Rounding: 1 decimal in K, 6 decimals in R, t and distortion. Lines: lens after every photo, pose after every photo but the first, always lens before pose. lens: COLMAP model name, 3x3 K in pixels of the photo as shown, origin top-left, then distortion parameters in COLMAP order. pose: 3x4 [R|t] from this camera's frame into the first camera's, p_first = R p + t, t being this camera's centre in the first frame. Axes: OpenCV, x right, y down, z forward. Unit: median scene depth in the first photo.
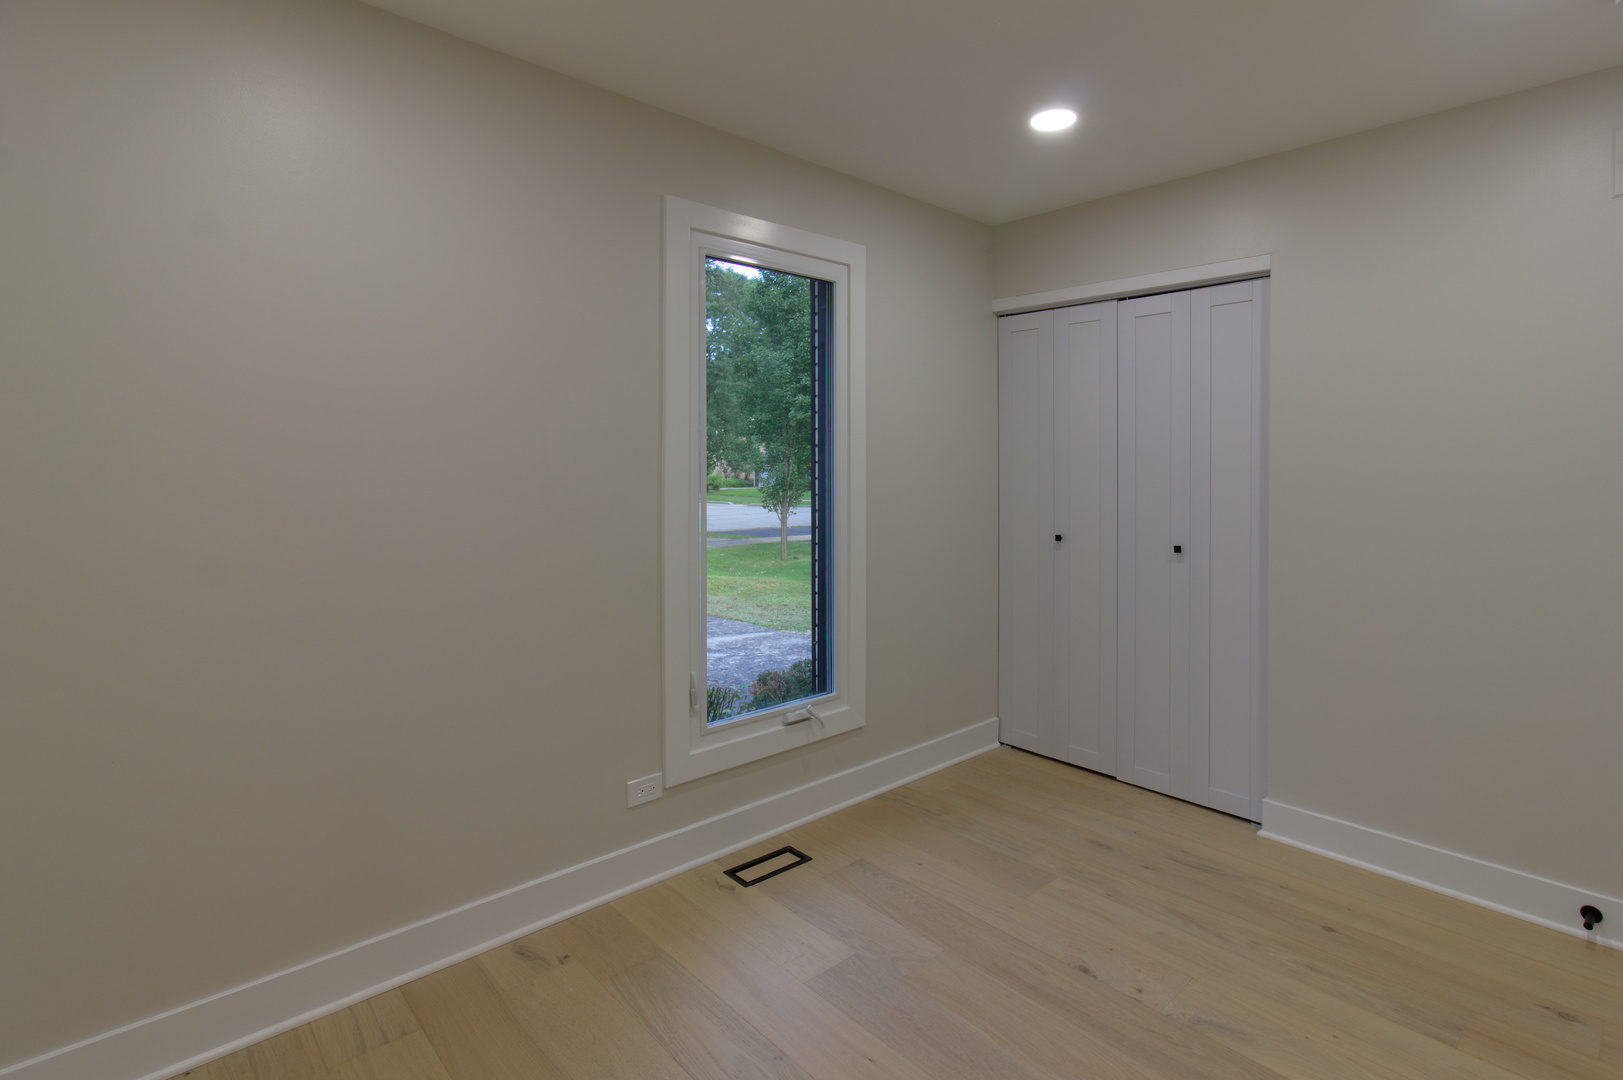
lens RADIAL K [[786.3, 0, 807.9], [0, 786.3, 483.5], [0, 0, 1]] dist [-0.010663, 0.004976]
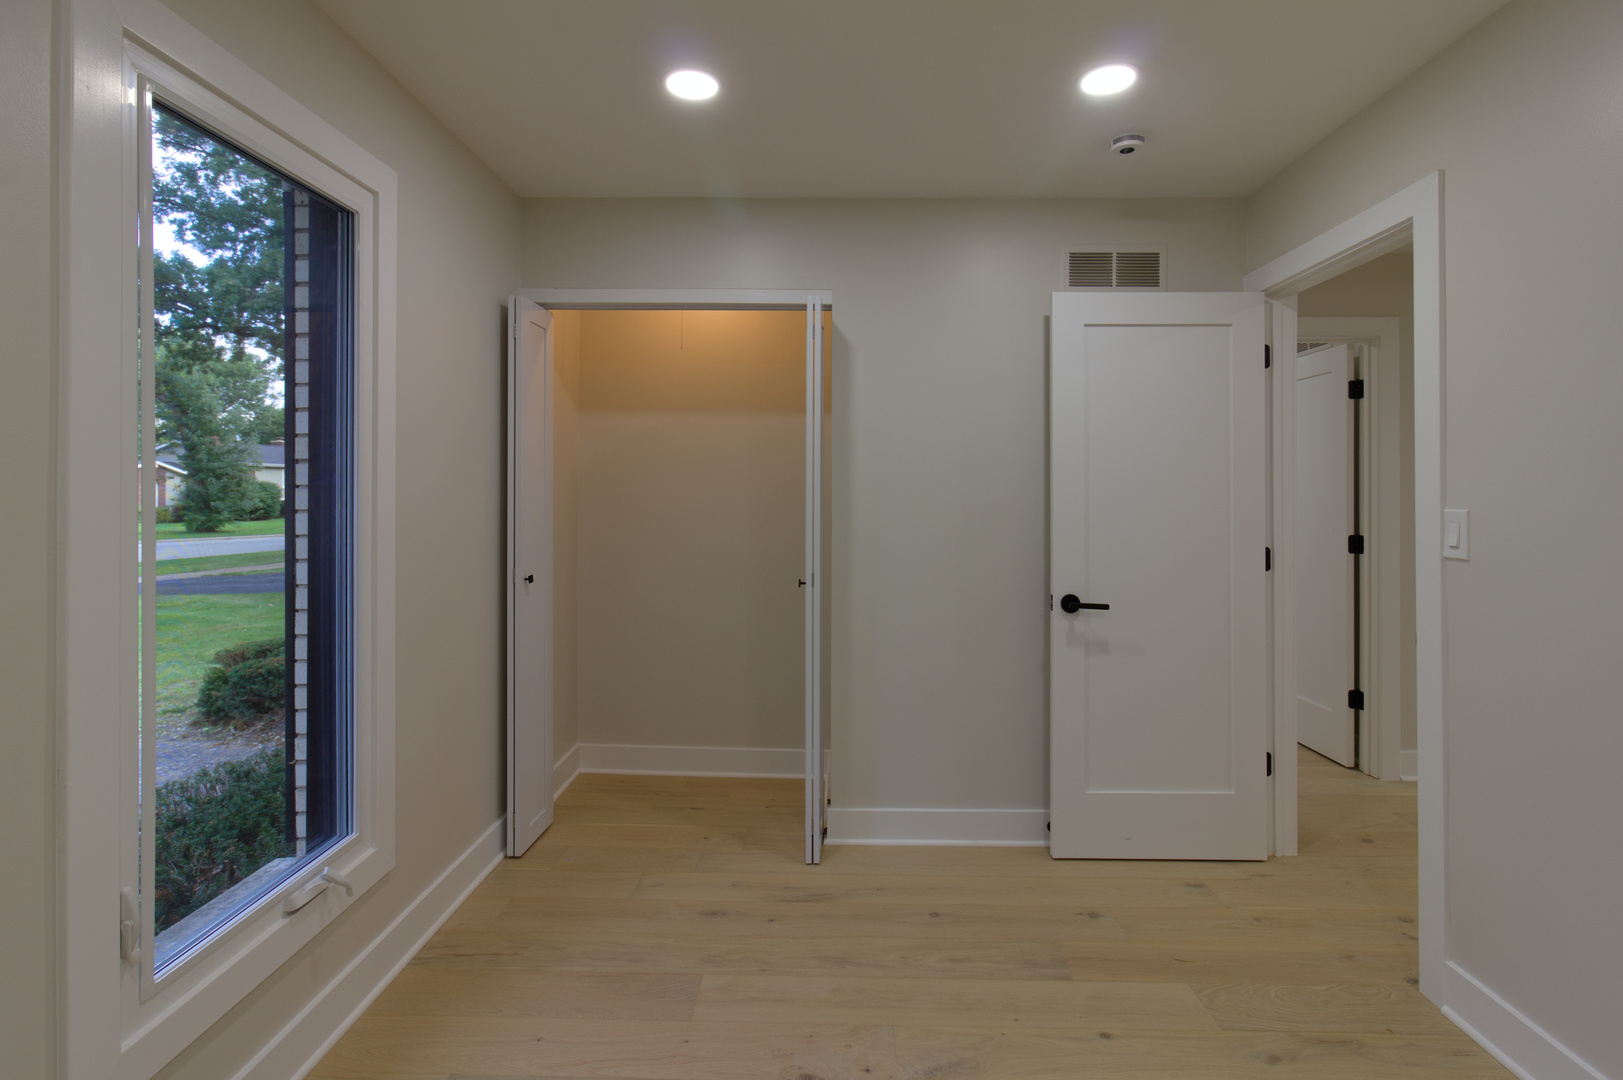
lens RADIAL K [[786.3, 0, 807.9], [0, 786.3, 483.5], [0, 0, 1]] dist [-0.010663, 0.004976]
pose [[0.681372, 0.005374, 0.731918, -0.218270], [0.010662, 0.999794, -0.017266, -0.013126], [-0.731860, 0.019568, 0.681174, 0.312910]]
